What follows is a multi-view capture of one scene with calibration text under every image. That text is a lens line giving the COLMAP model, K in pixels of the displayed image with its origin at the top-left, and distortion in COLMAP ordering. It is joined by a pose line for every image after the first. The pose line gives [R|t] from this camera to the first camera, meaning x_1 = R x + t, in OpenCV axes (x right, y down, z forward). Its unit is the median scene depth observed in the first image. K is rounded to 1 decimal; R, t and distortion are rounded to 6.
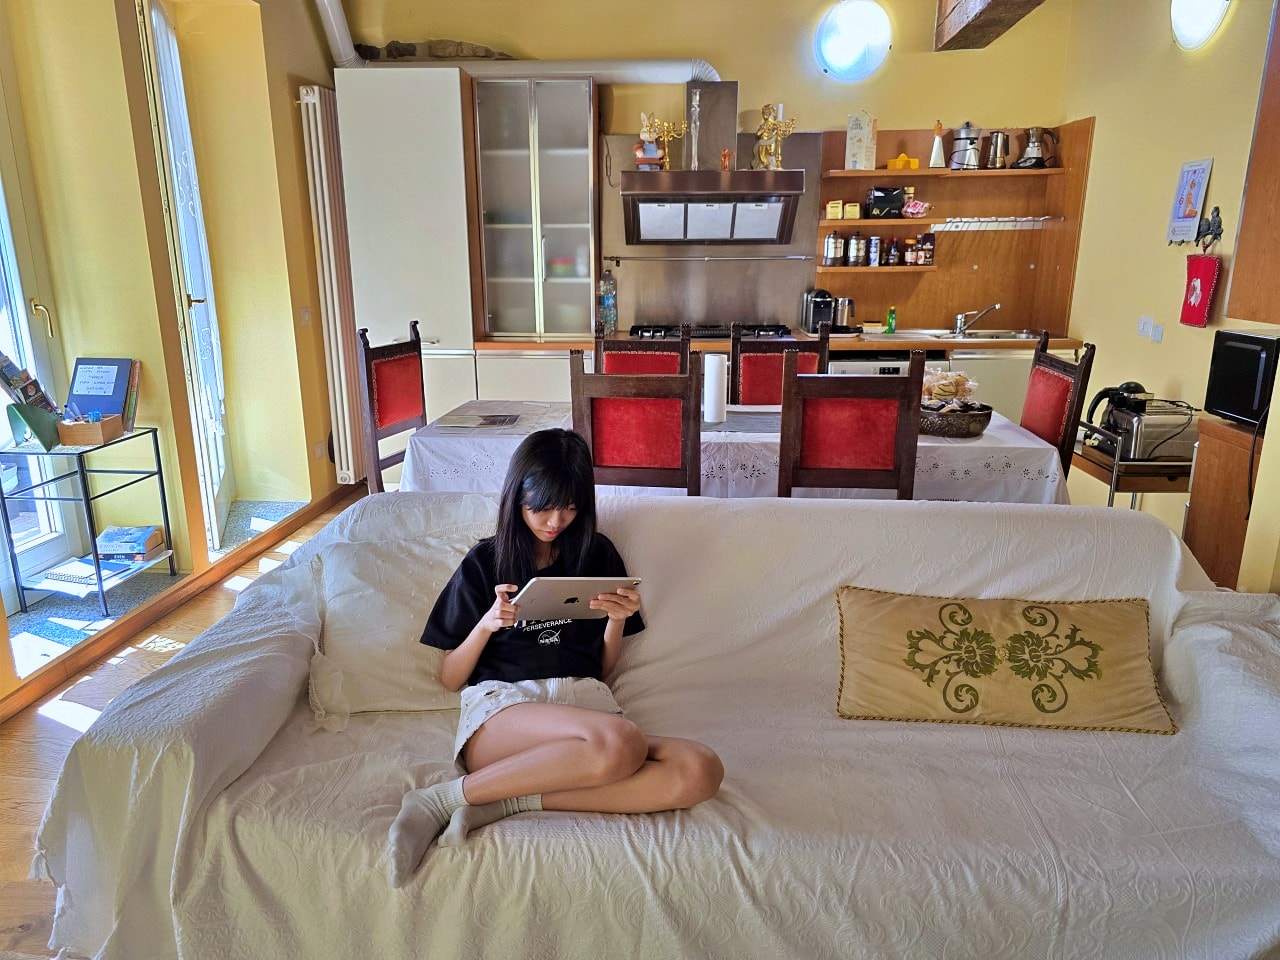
lens RADIAL K [[870.1, 0, 640.4], [0, 870.1, 477.3], [0, 0, 1]] dist [0.035851, -0.027881]
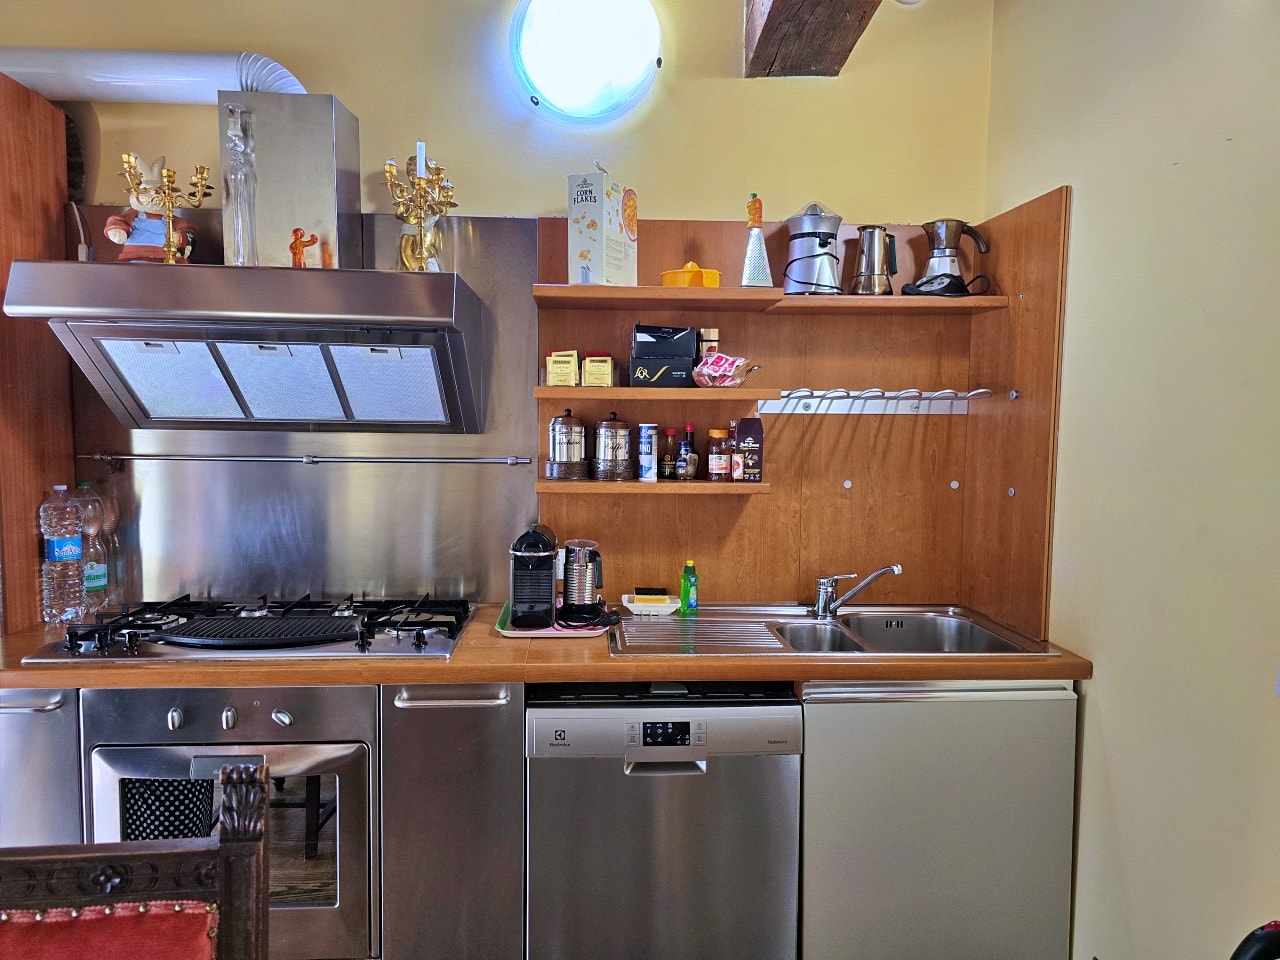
lens RADIAL K [[870.1, 0, 638.4], [0, 870.1, 485.5], [0, 0, 1]] dist [0.035851, -0.027881]
pose [[0.993494, 0.006833, 0.113678, 0.210645], [0.014367, 0.982704, -0.184625, -0.151960], [-0.112973, 0.185057, 0.976212, 0.535360]]
